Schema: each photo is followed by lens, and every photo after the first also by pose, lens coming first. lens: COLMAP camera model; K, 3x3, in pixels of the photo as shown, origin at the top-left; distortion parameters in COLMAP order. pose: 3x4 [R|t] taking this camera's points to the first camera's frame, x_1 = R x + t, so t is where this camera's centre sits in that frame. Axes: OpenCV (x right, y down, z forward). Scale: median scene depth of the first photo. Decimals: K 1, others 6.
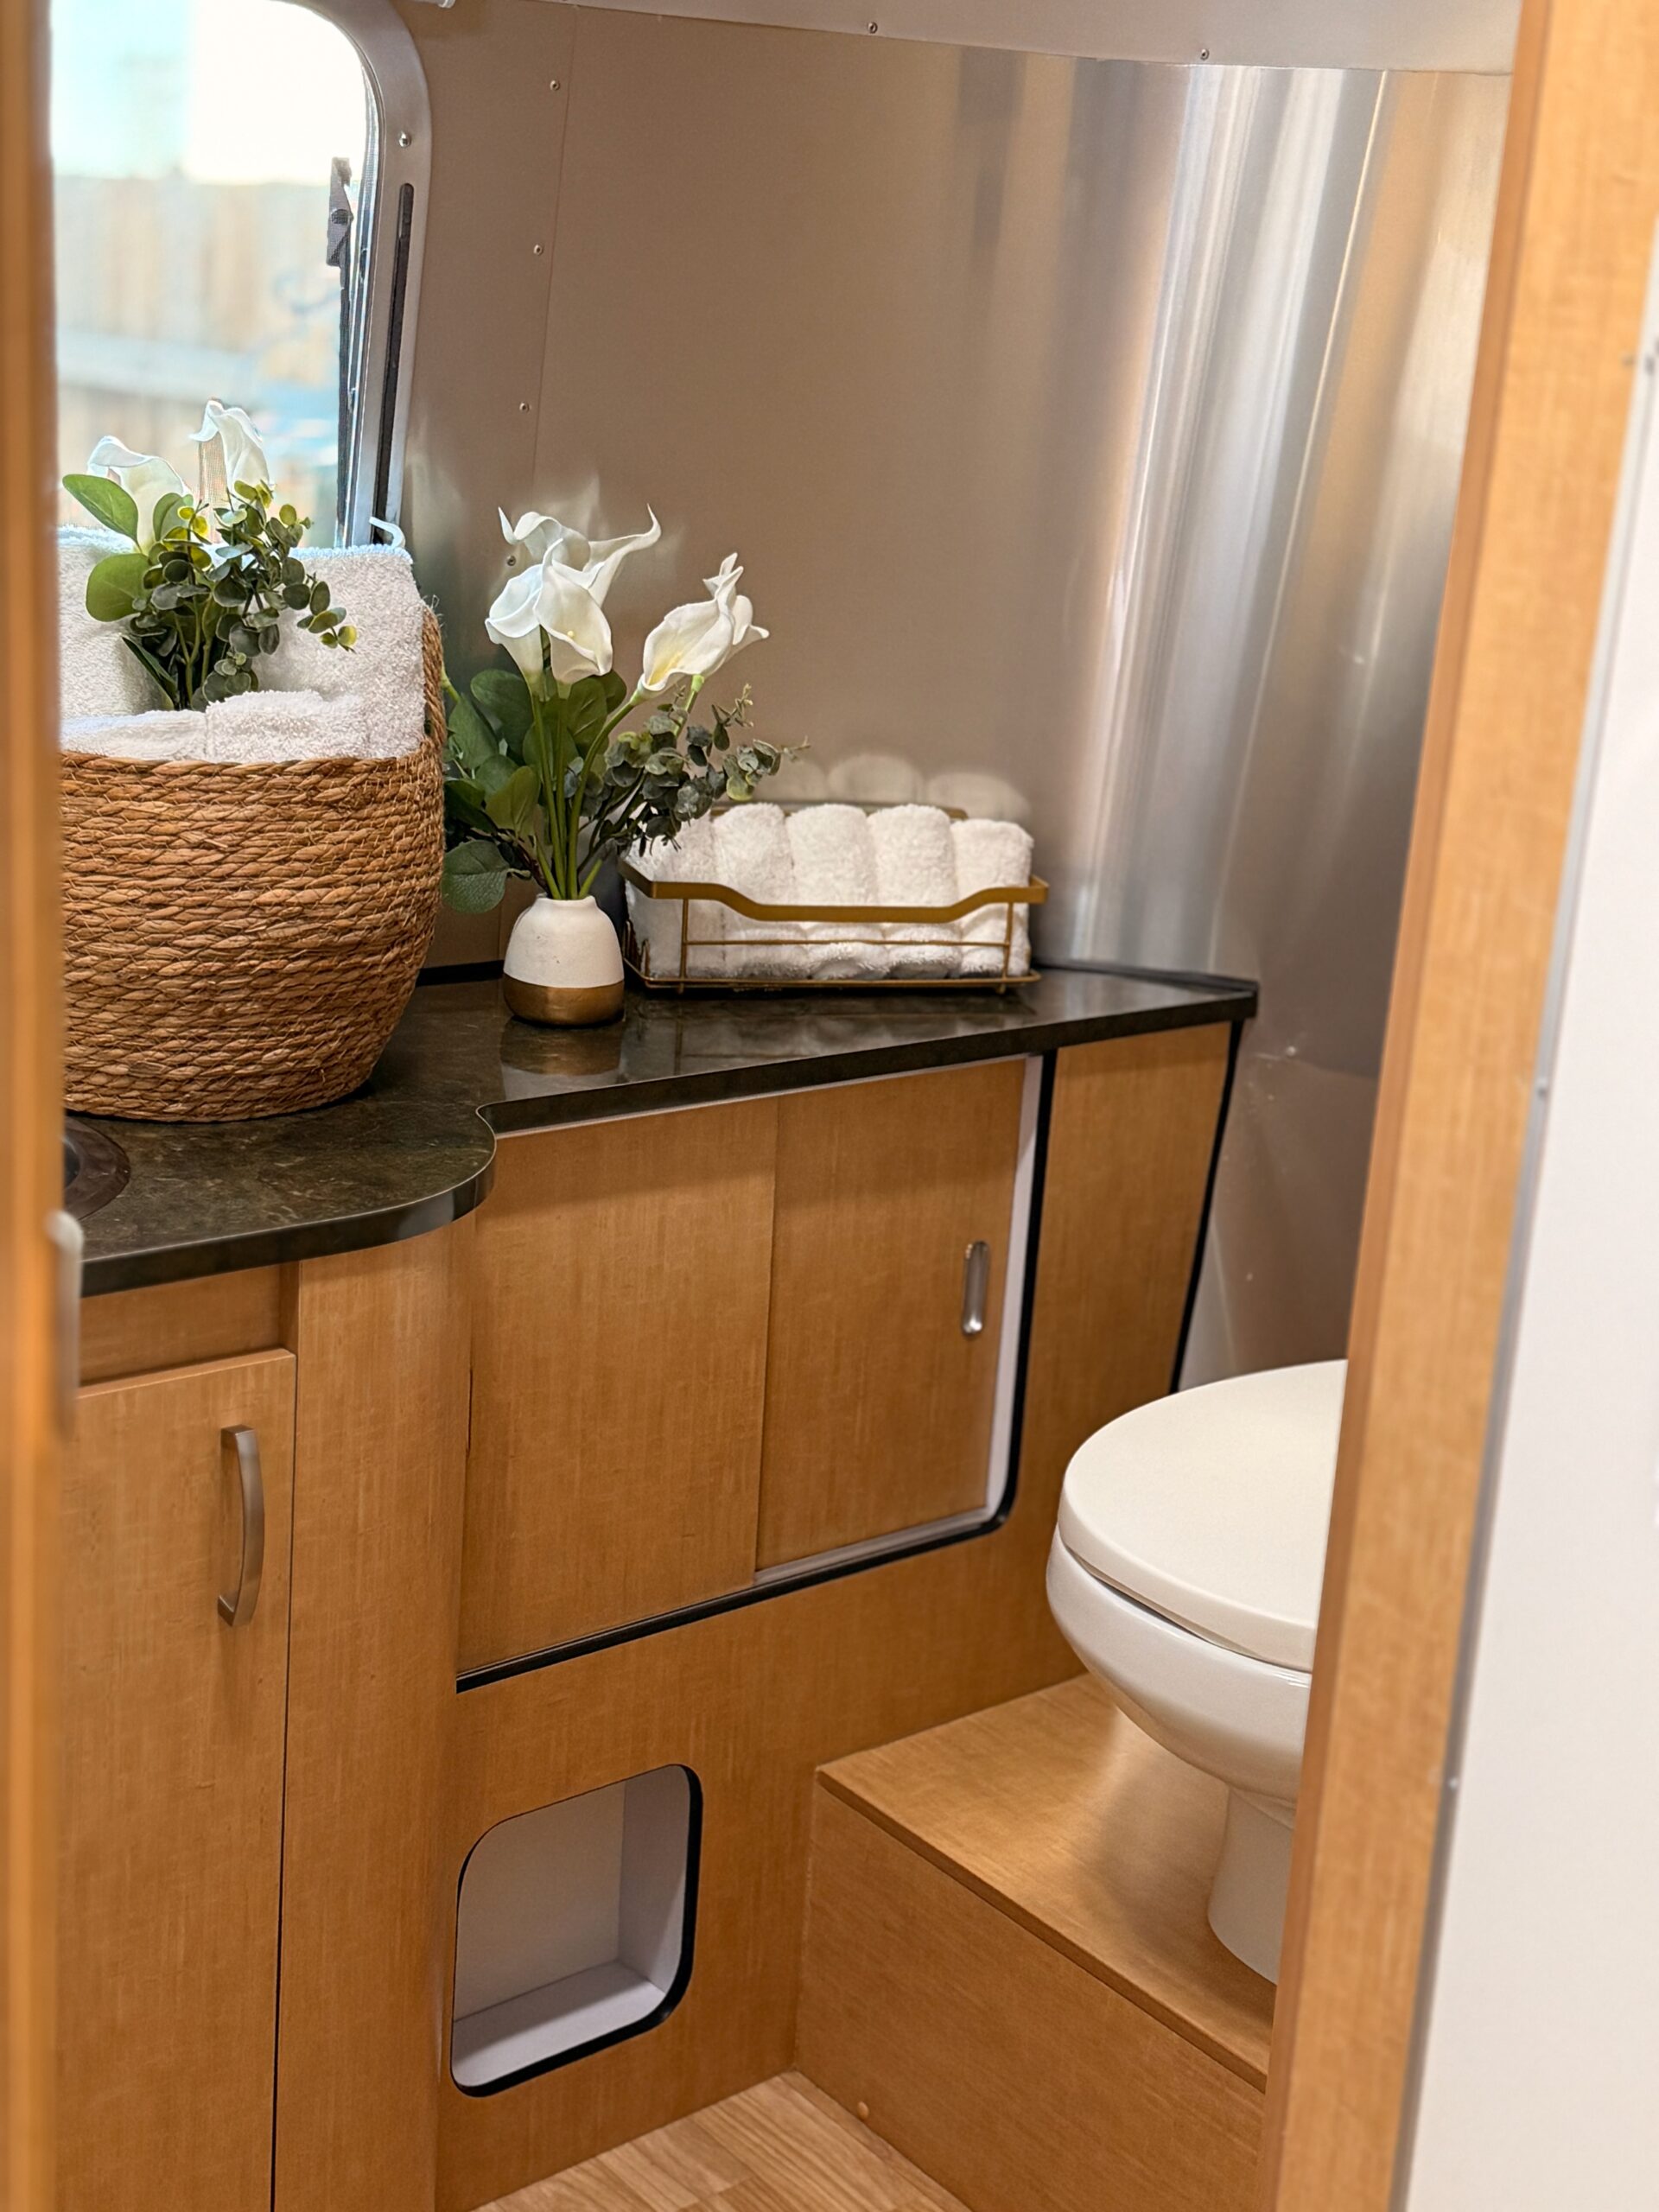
lens RADIAL K [[3099.9, 0, 829.5], [0, 3099.9, 1106.0], [0, 0, 1]] dist [0.156467, -0.102560]
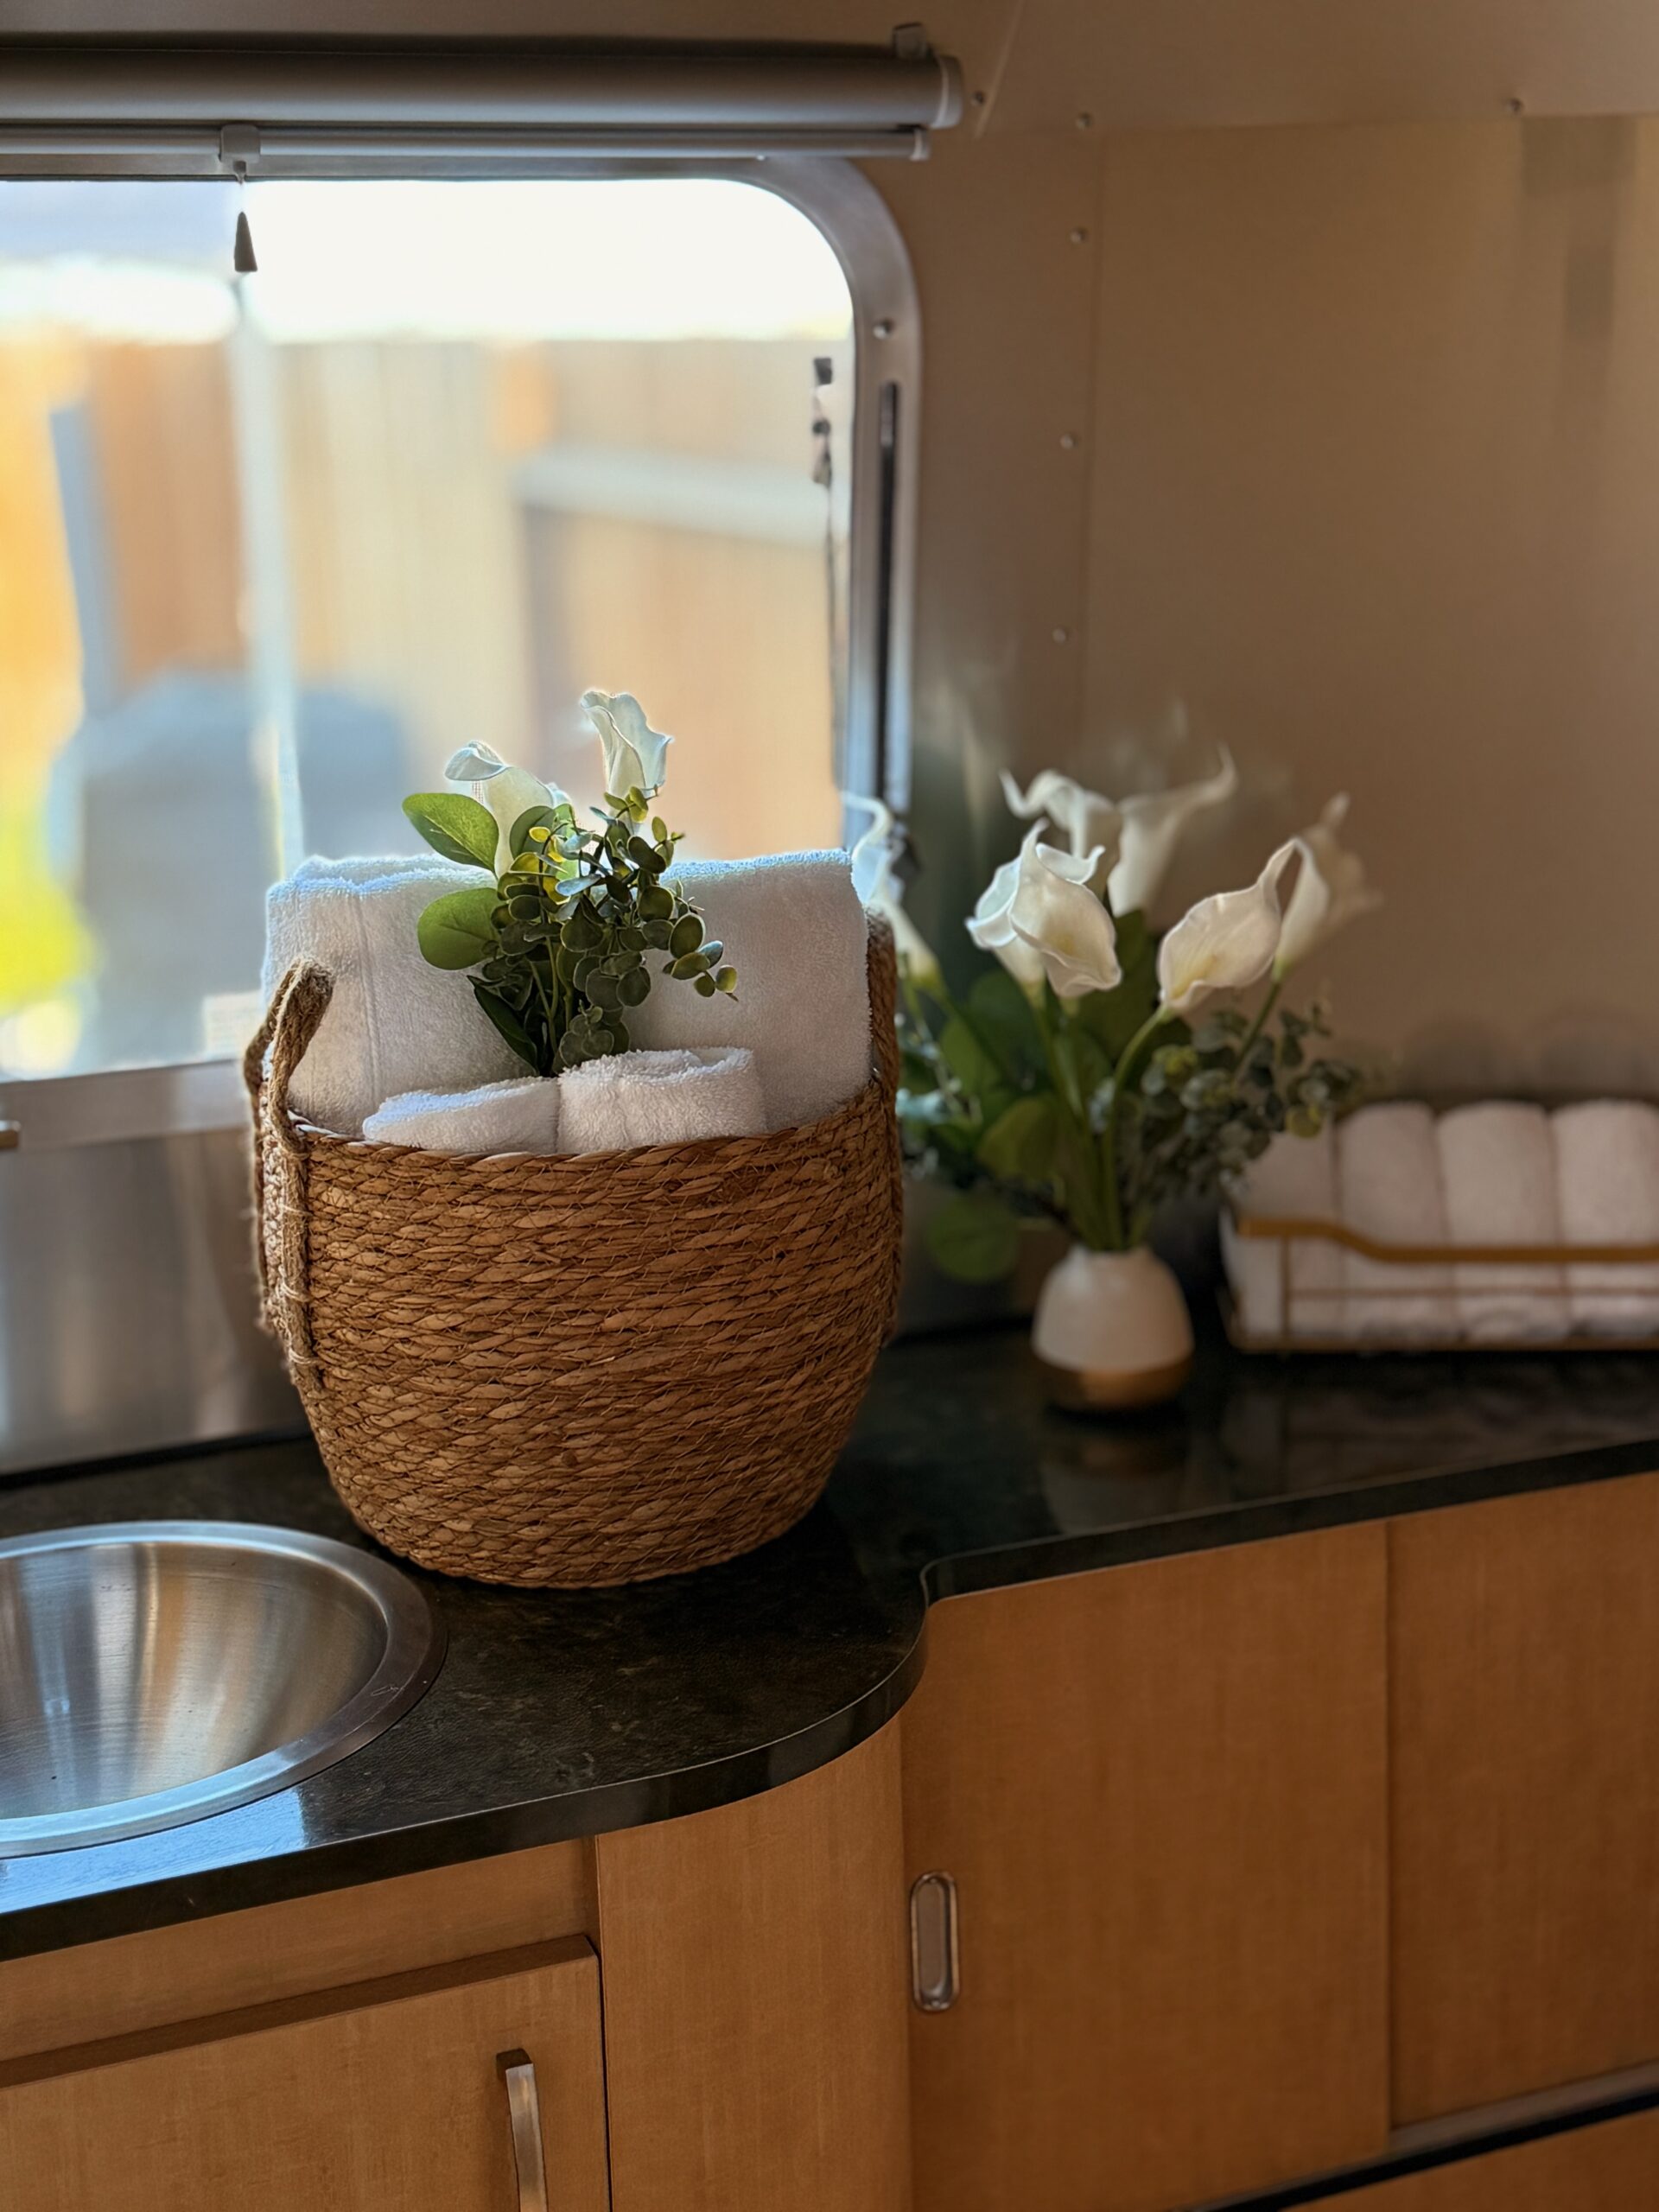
lens RADIAL K [[3099.9, 0, 829.5], [0, 3099.9, 1106.0], [0, 0, 1]] dist [0.156467, -0.102560]
pose [[0.940163, -0.004418, -0.340697, 0.134366], [0.000323, 0.999927, -0.012074, -0.109780], [0.340725, 0.011242, 0.940096, 0.278250]]
